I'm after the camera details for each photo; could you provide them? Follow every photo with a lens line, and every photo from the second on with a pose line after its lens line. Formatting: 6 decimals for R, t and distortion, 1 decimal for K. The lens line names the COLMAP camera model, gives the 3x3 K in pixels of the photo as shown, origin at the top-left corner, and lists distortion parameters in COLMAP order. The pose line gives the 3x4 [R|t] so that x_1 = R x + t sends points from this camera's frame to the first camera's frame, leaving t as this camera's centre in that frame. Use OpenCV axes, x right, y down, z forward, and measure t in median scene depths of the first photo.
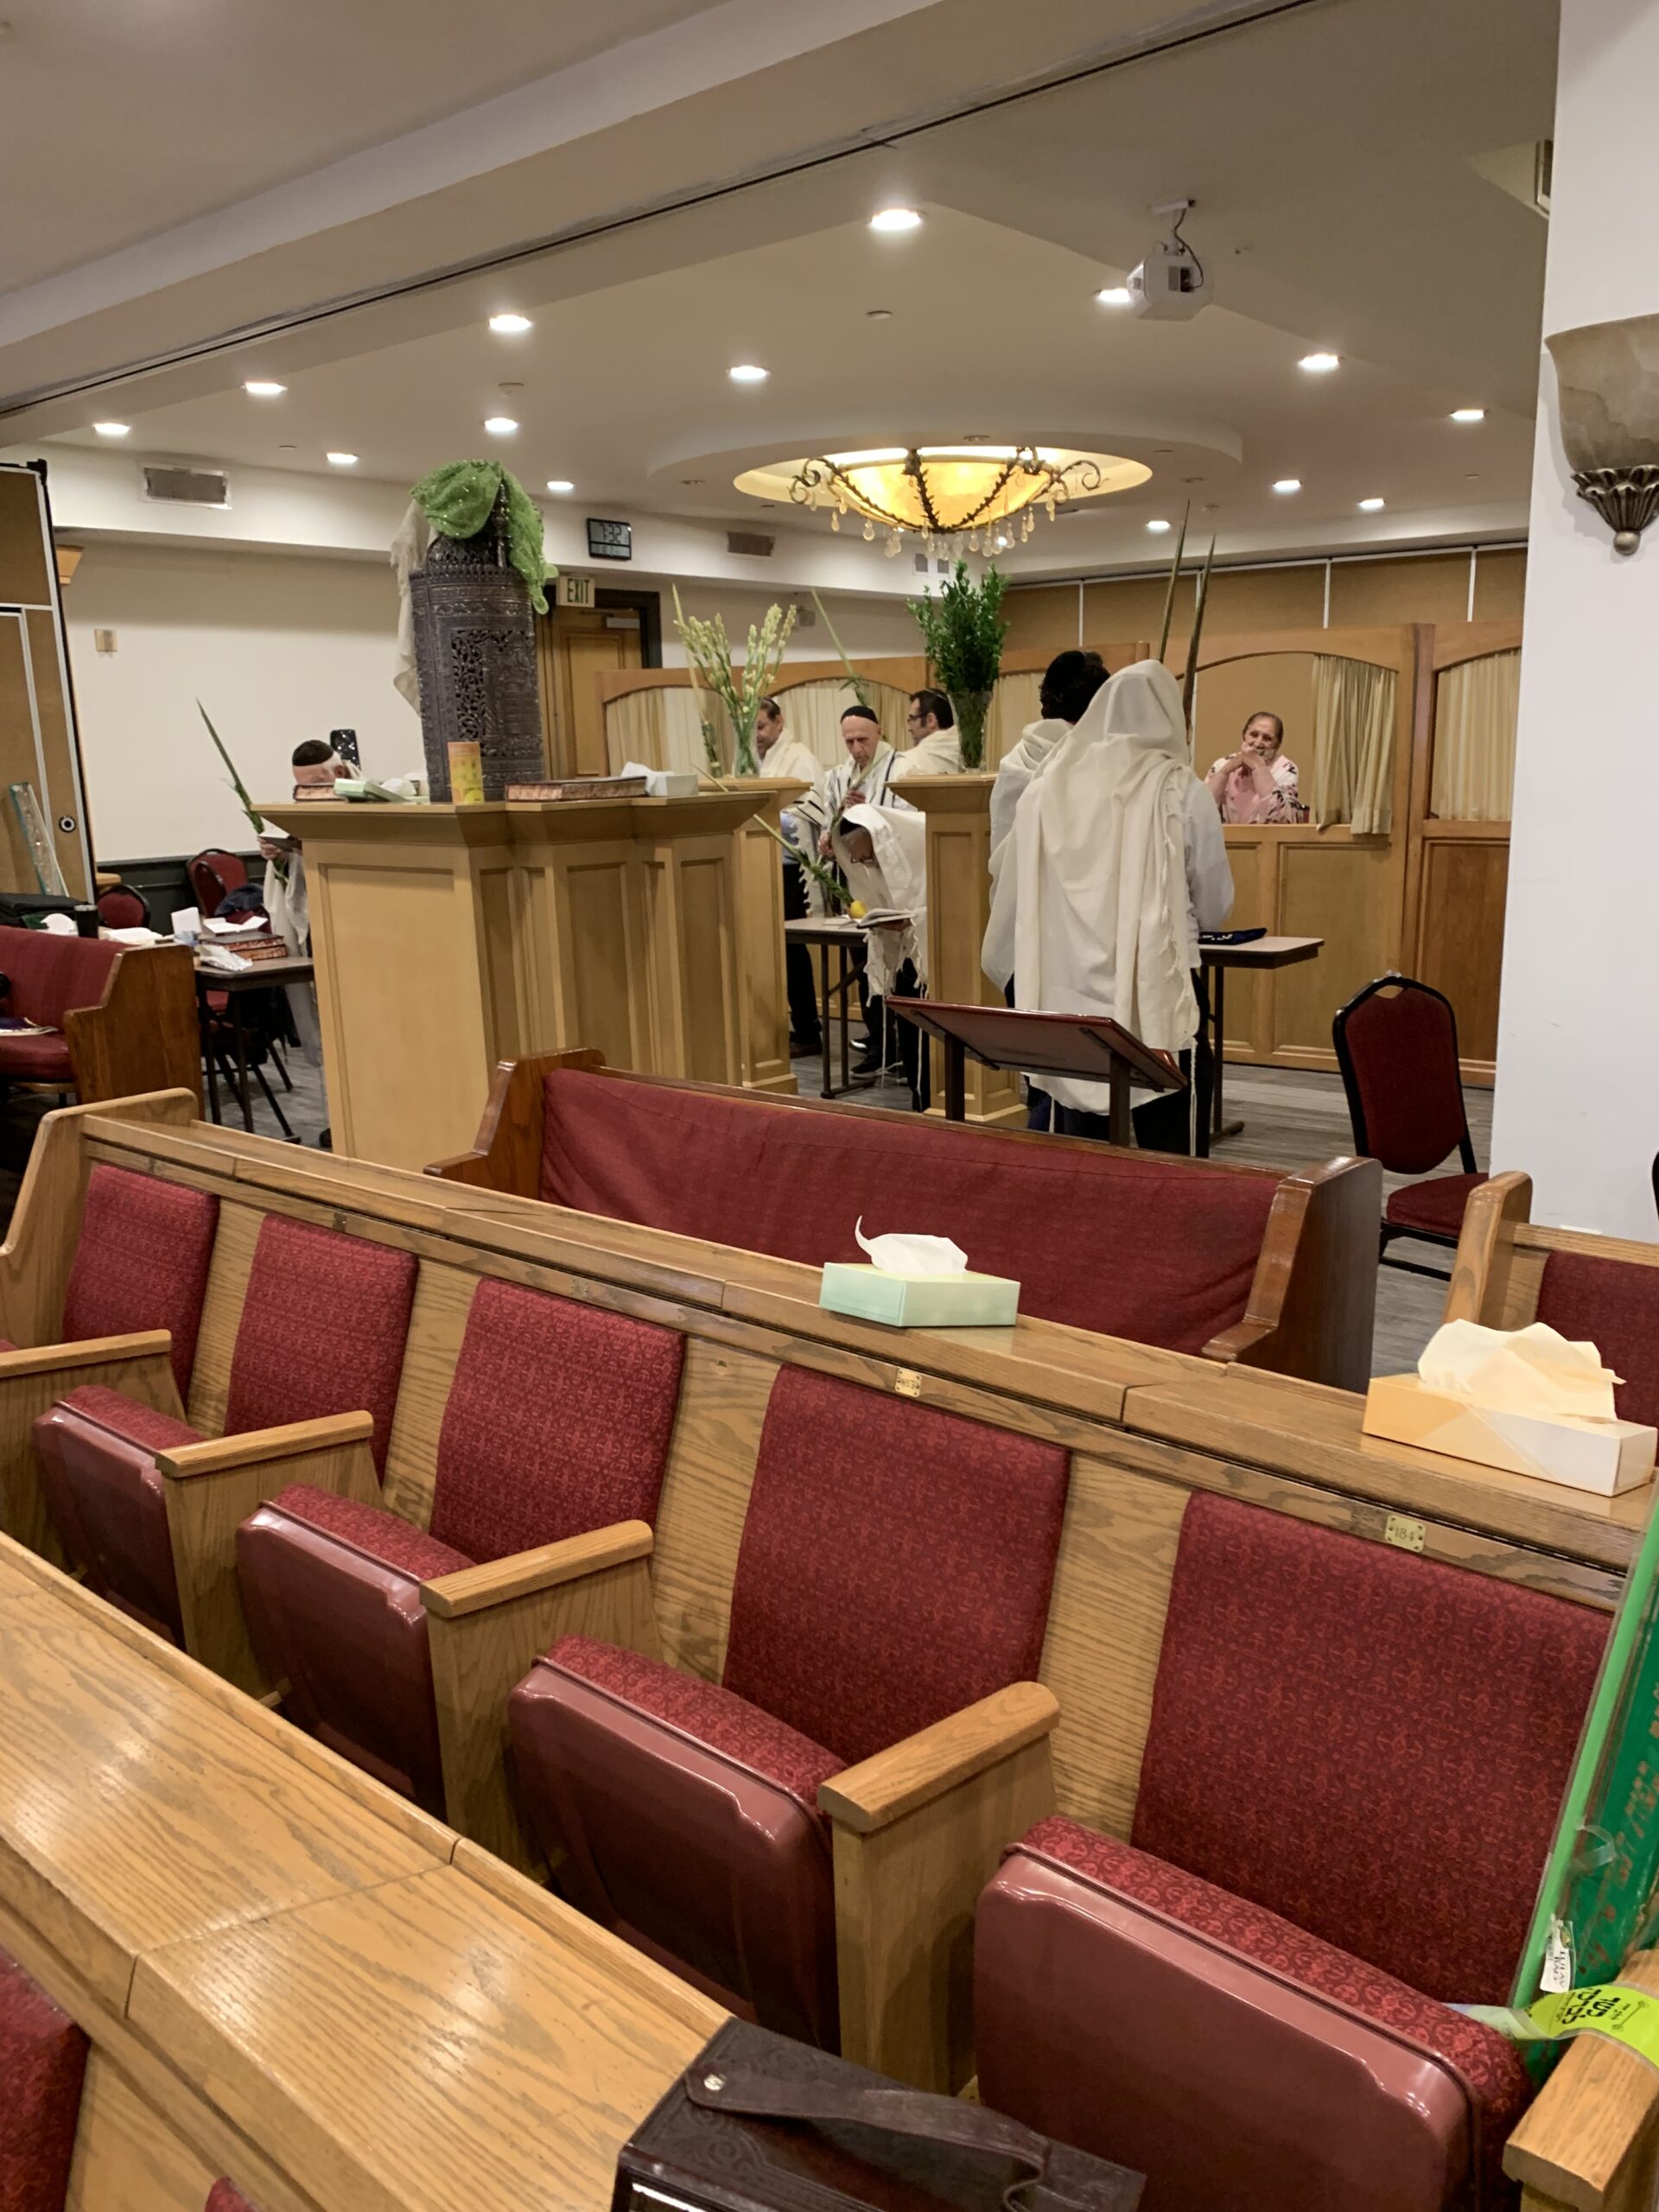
lens RADIAL K [[1699.4, 0, 833.7], [0, 1699.4, 1151.8], [0, 0, 1]] dist [0.104799, -0.138732]
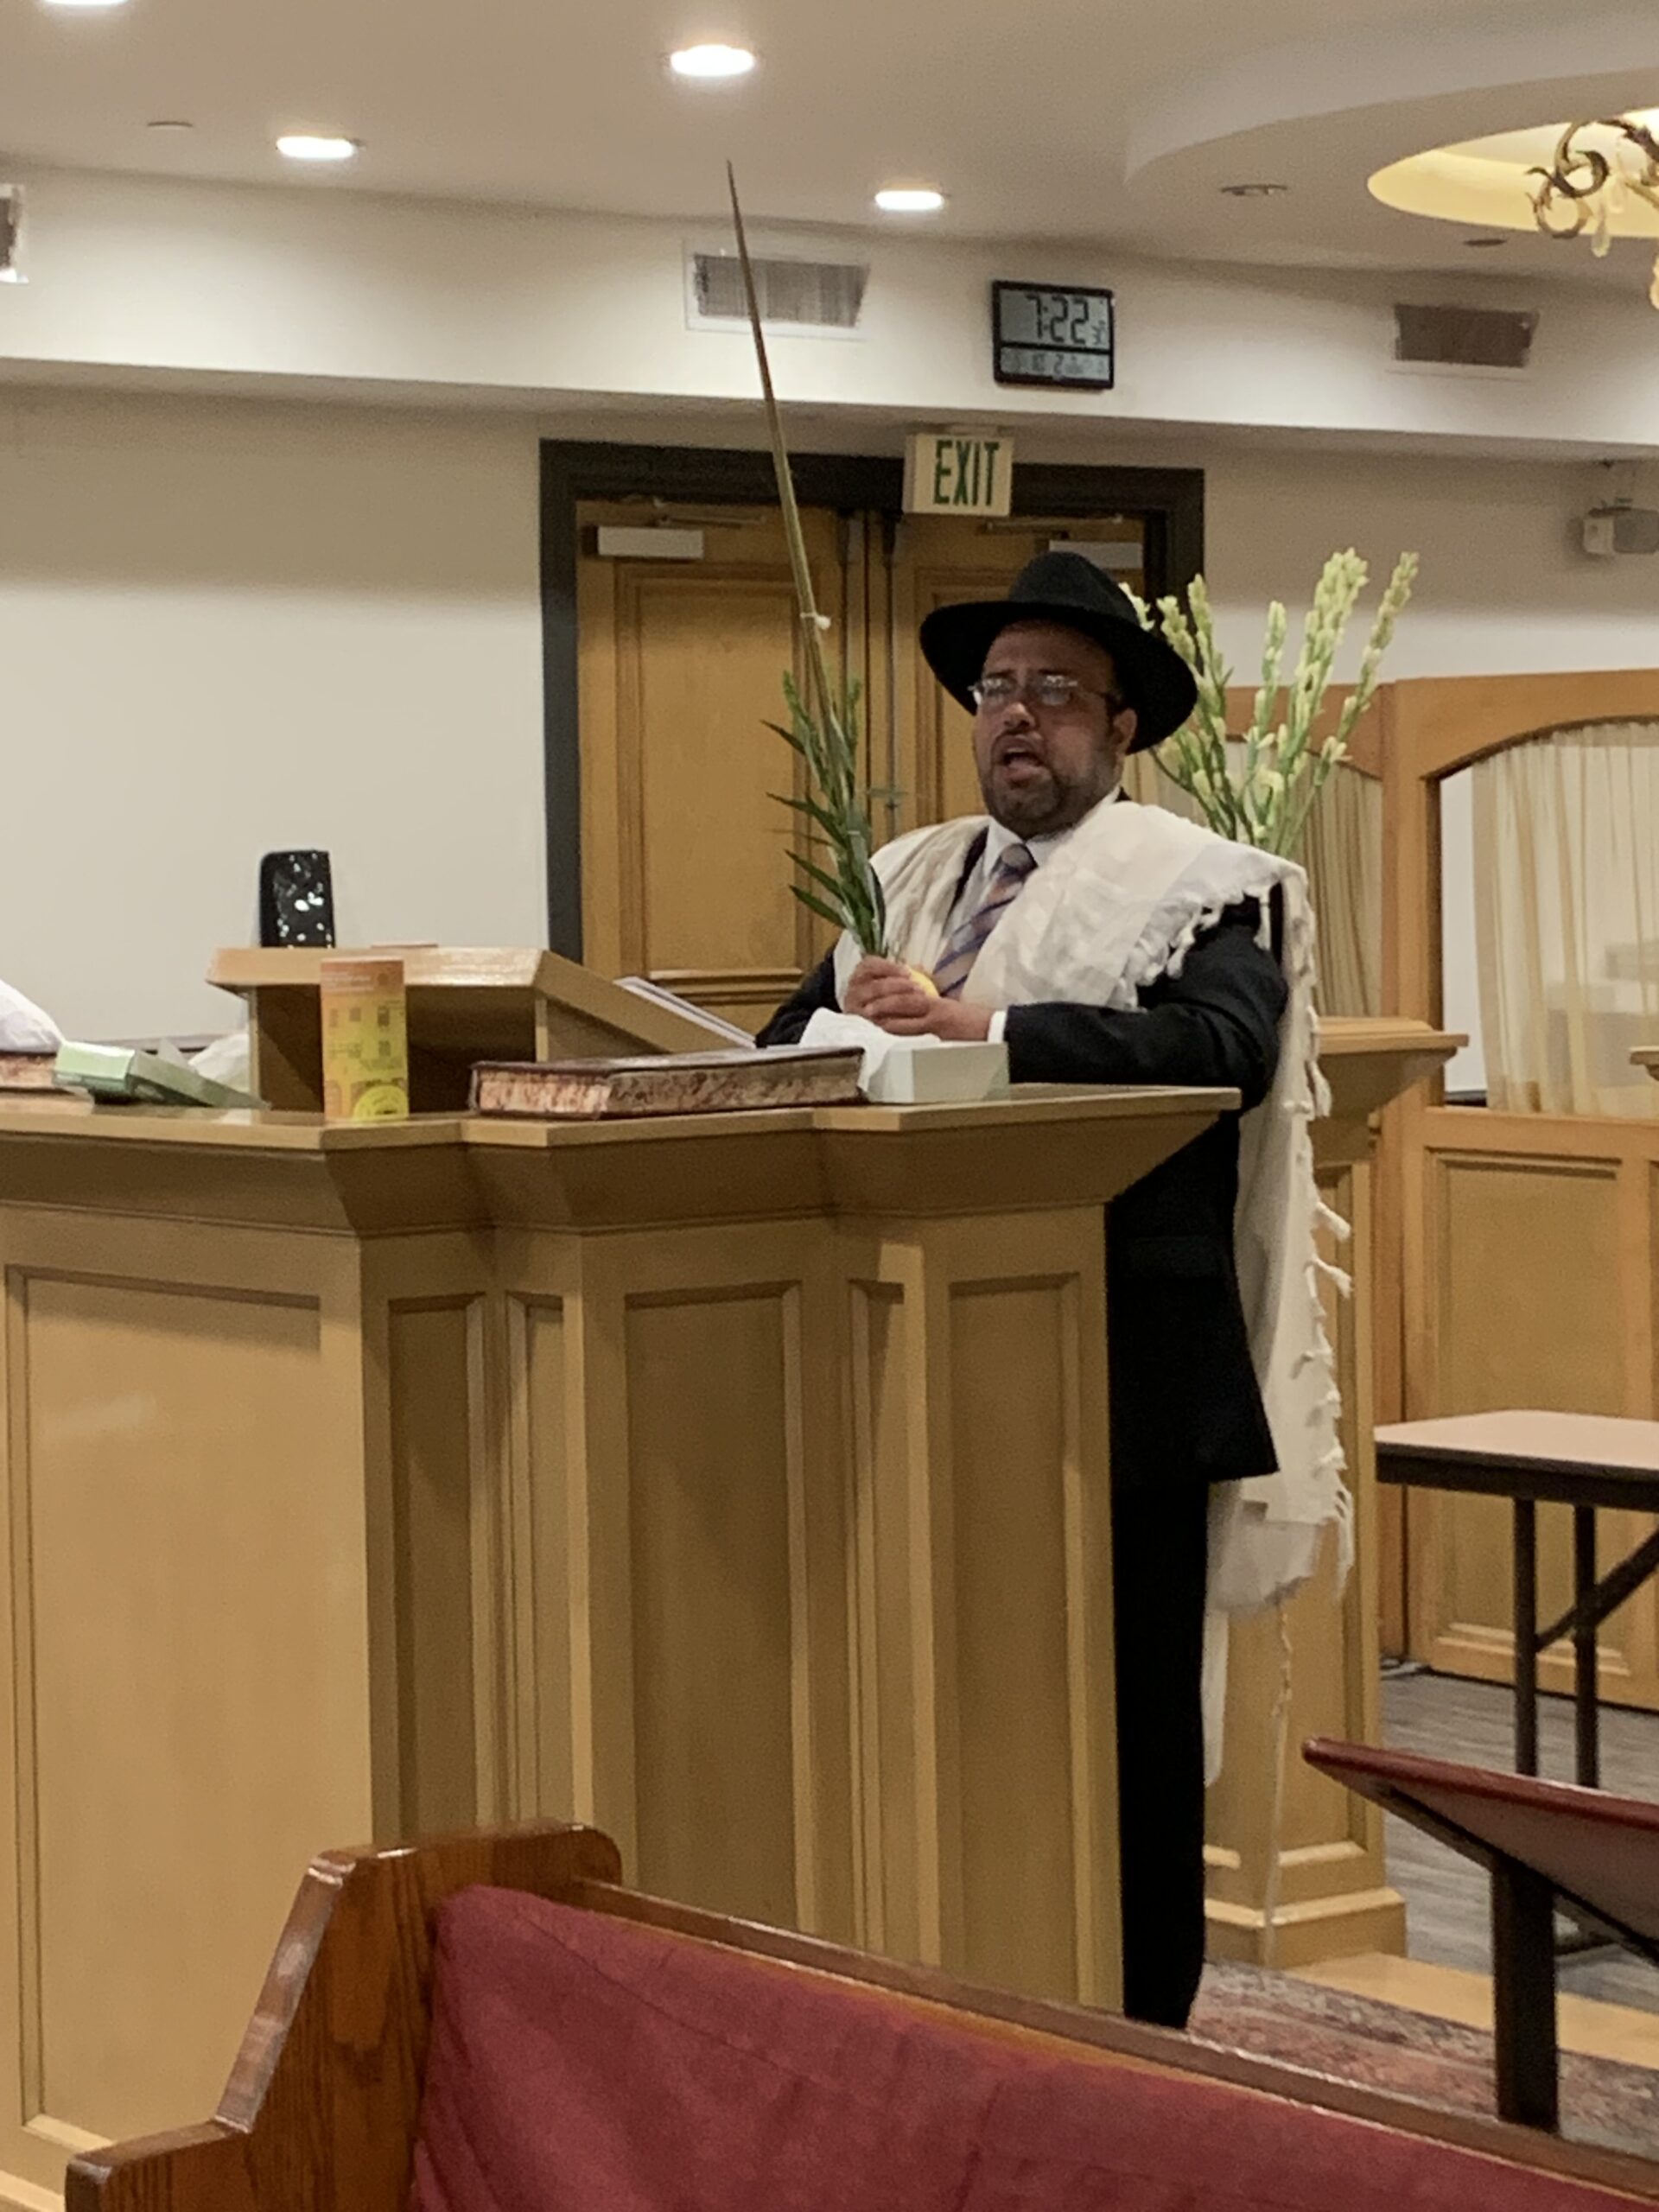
lens RADIAL K [[5093.9, 0, 829.5], [0, 5093.9, 1106.0], [0, 0, 1]] dist [0.202680, 0.042504]
pose [[0.979108, 0.017608, -0.202578, 0.174072], [-0.053639, 0.983323, -0.173779, -0.039381], [0.196140, 0.181015, 0.963723, -0.043692]]
